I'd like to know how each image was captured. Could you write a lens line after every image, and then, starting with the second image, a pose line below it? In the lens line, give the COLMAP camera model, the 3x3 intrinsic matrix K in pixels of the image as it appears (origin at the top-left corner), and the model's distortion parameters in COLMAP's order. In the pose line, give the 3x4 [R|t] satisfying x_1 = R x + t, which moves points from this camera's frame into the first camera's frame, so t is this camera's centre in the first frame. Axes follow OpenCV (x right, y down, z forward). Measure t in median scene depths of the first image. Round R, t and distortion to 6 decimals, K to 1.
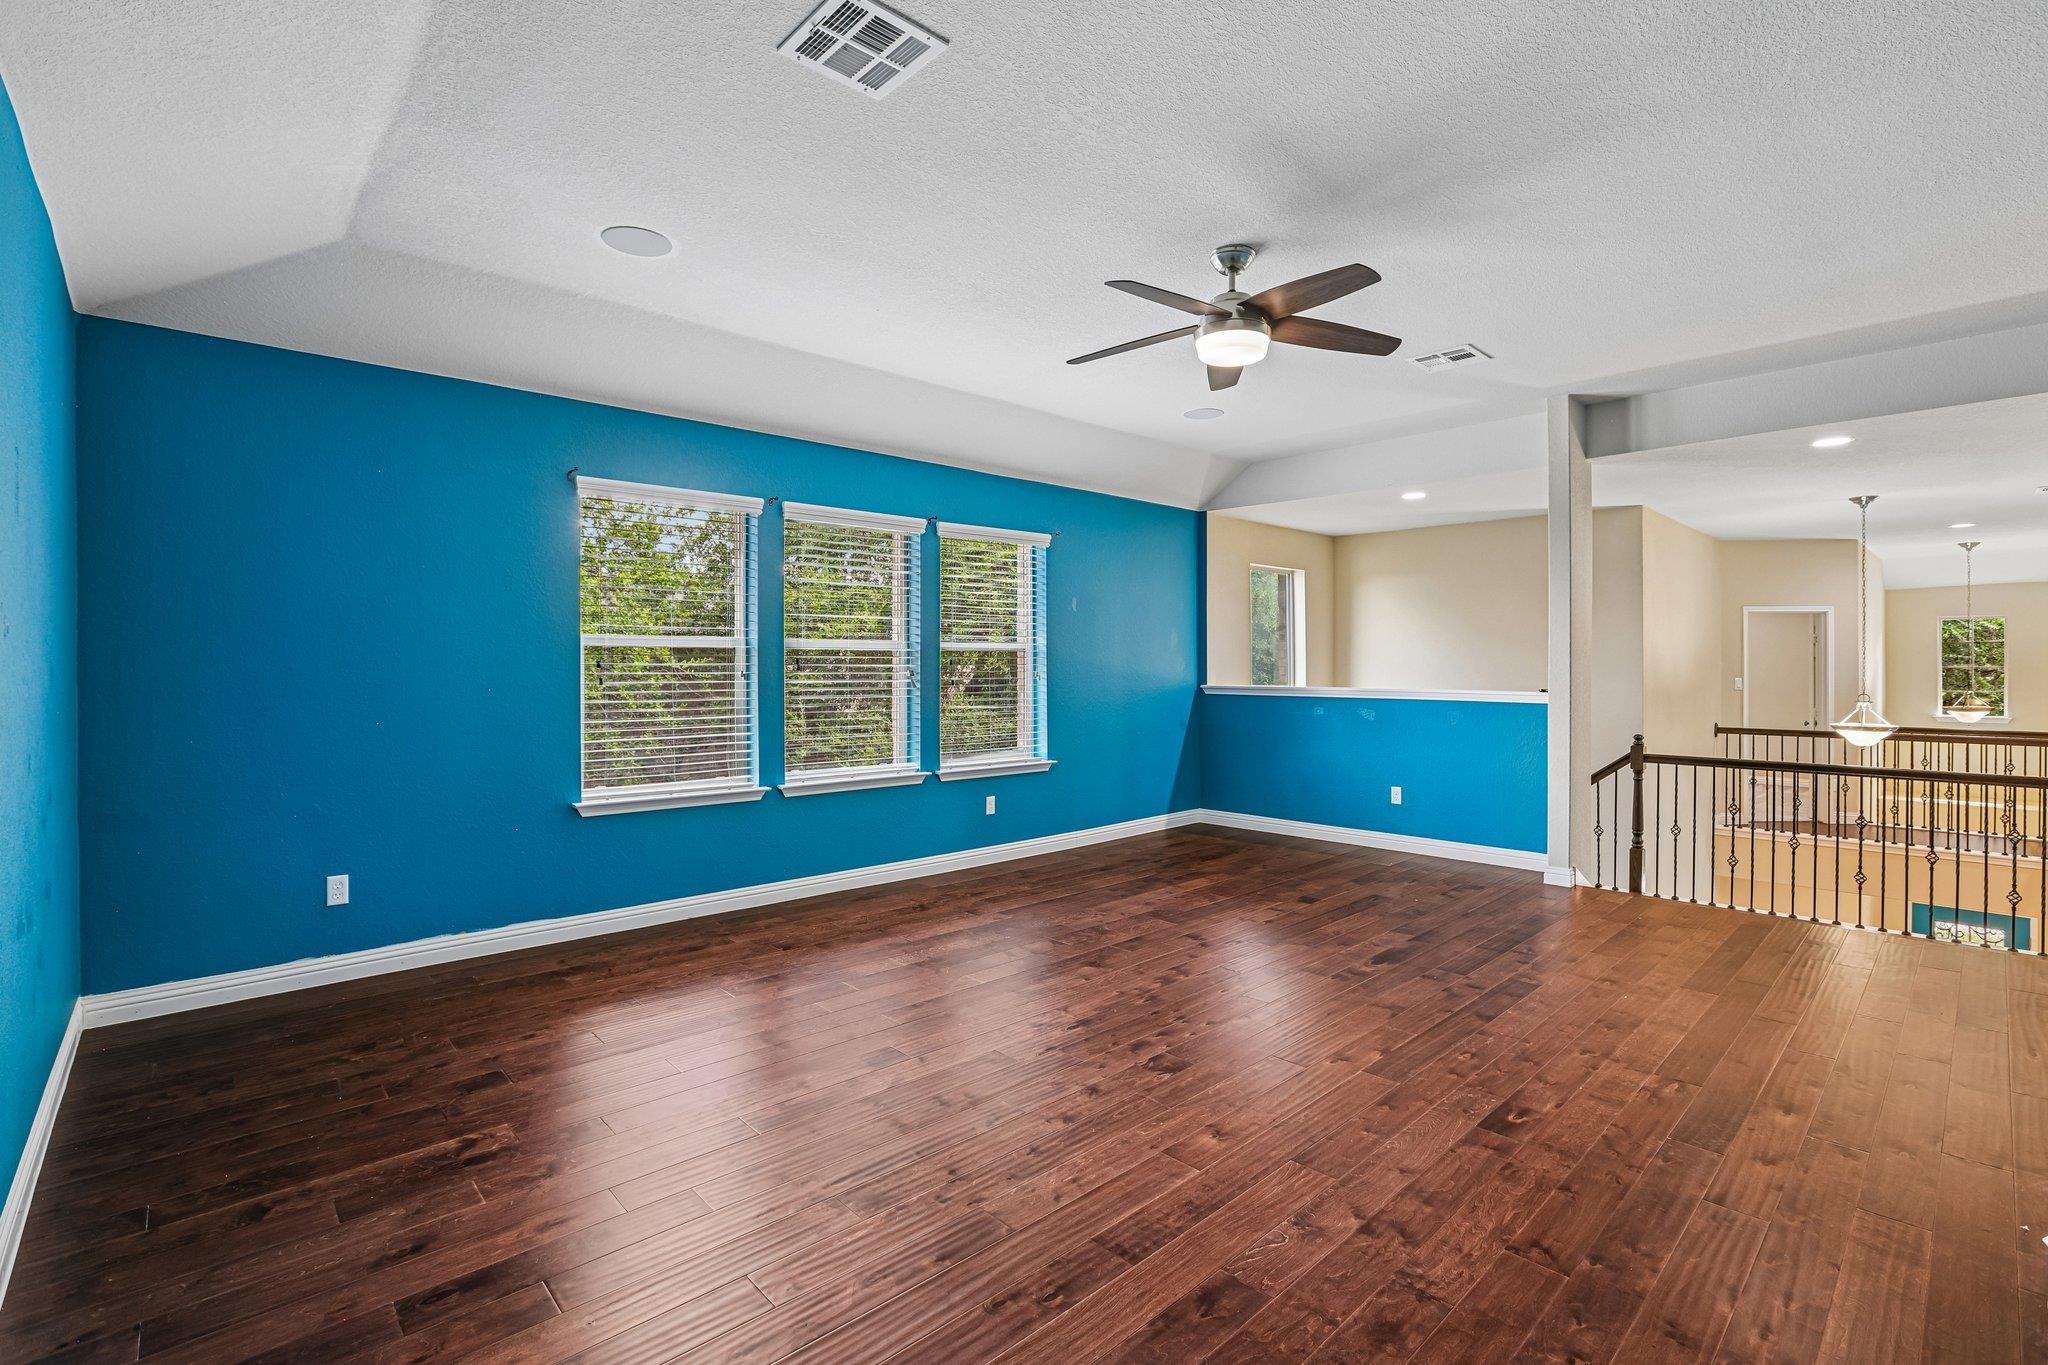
lens RADIAL K [[921.2, 0, 1030.4], [0, 921.2, 664.8], [0, 0, 1]] dist [-0.049538, 0.016886]
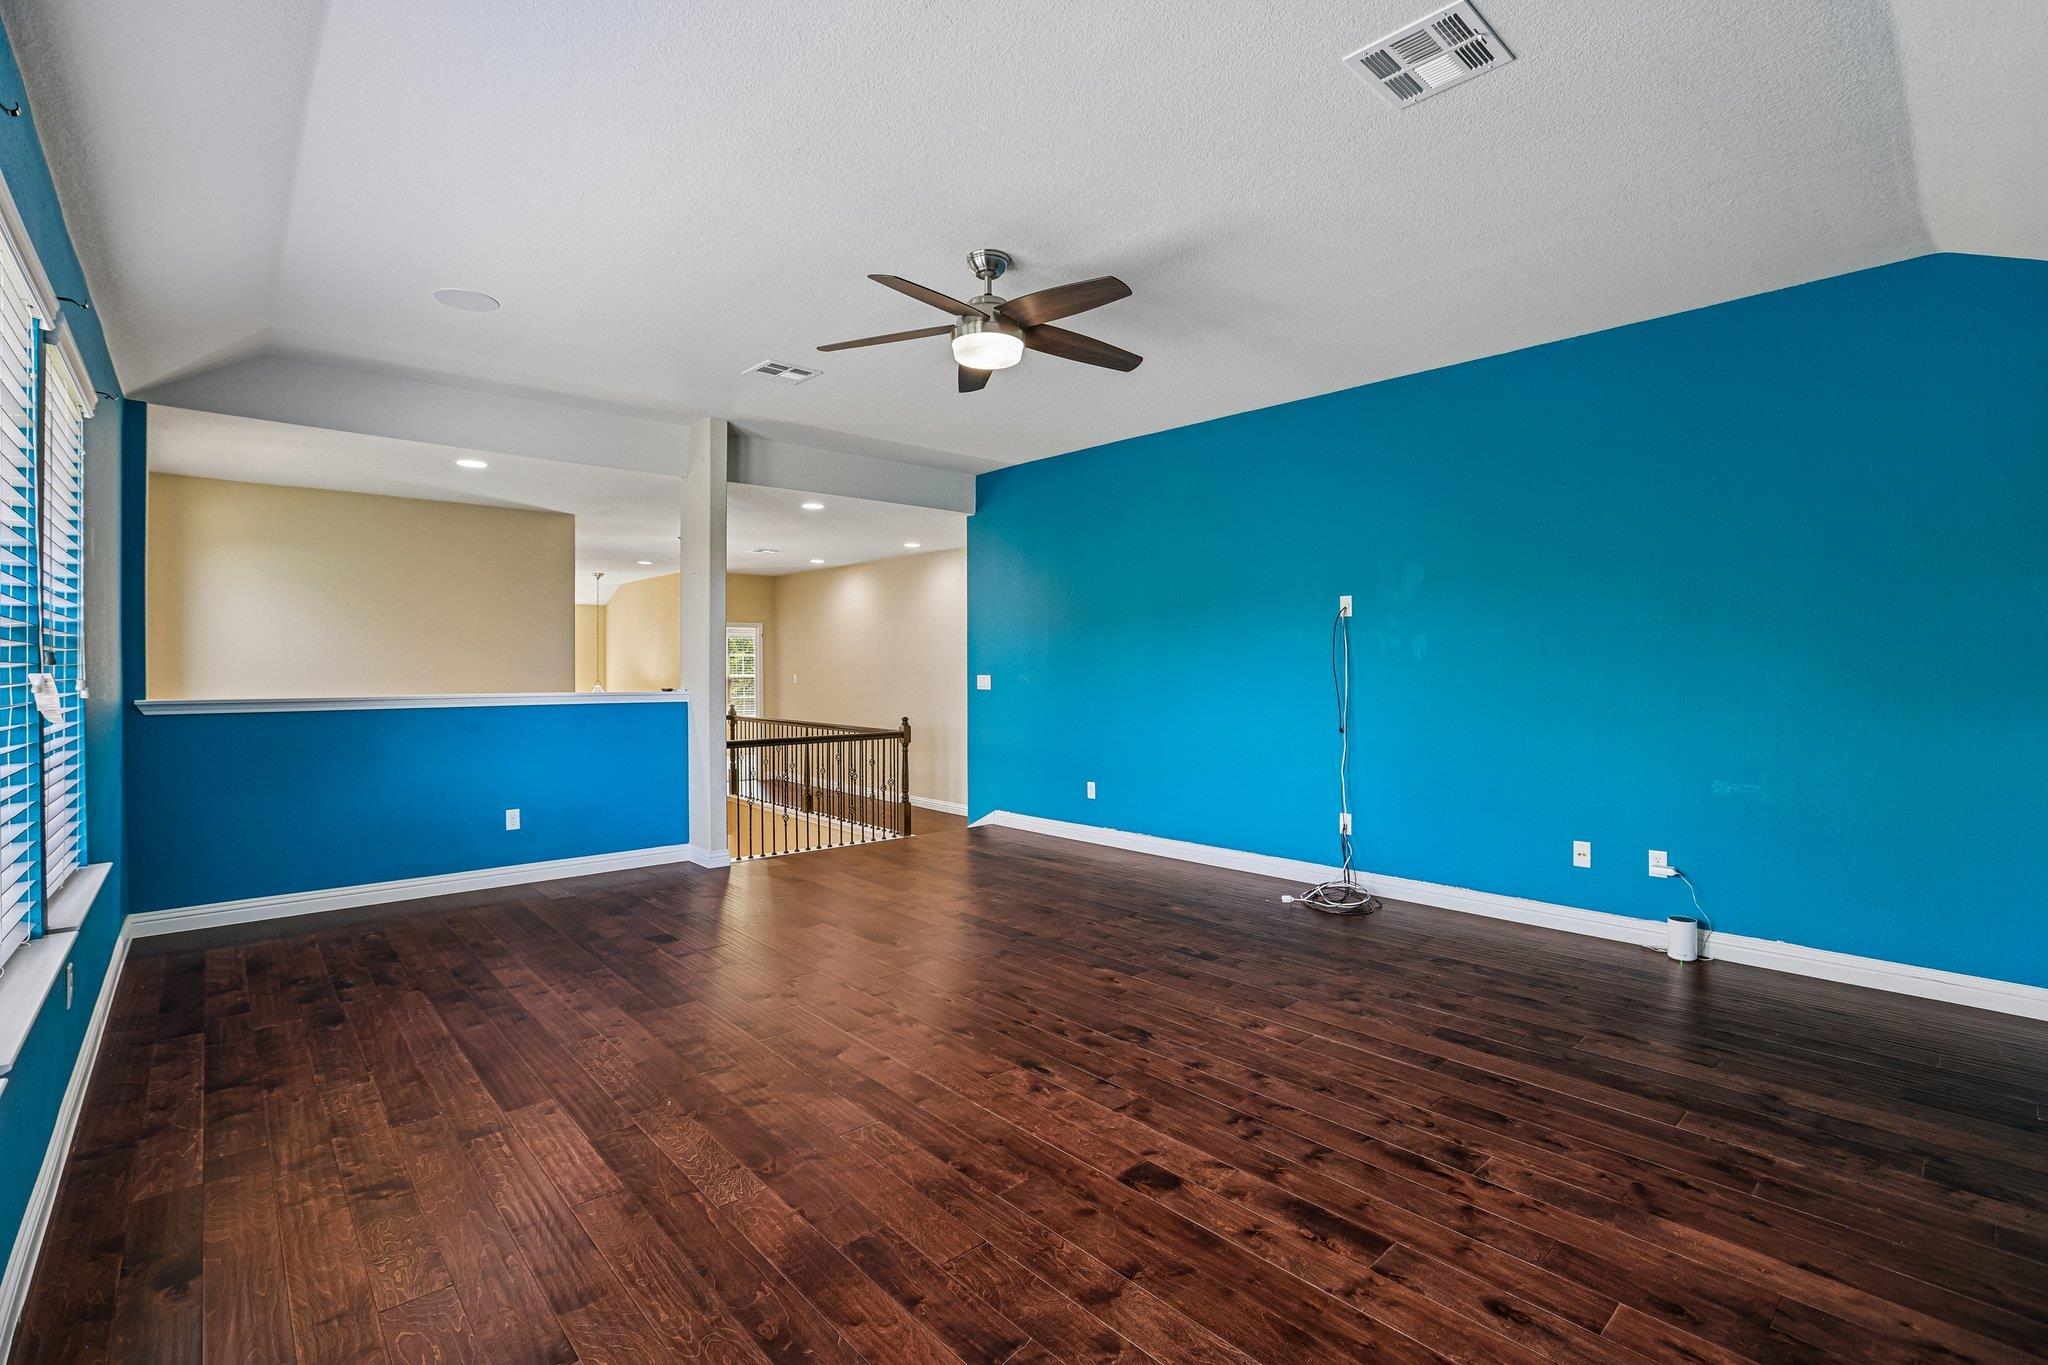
lens RADIAL K [[921.2, 0, 1030.4], [0, 921.2, 664.8], [0, 0, 1]] dist [-0.049538, 0.016886]
pose [[0.016316, 0.000698, 0.999867, -0.827954], [-0.000826, 0.999999, -0.000685, 0.000038], [-0.999867, -0.000814, 0.016316, 0.974636]]
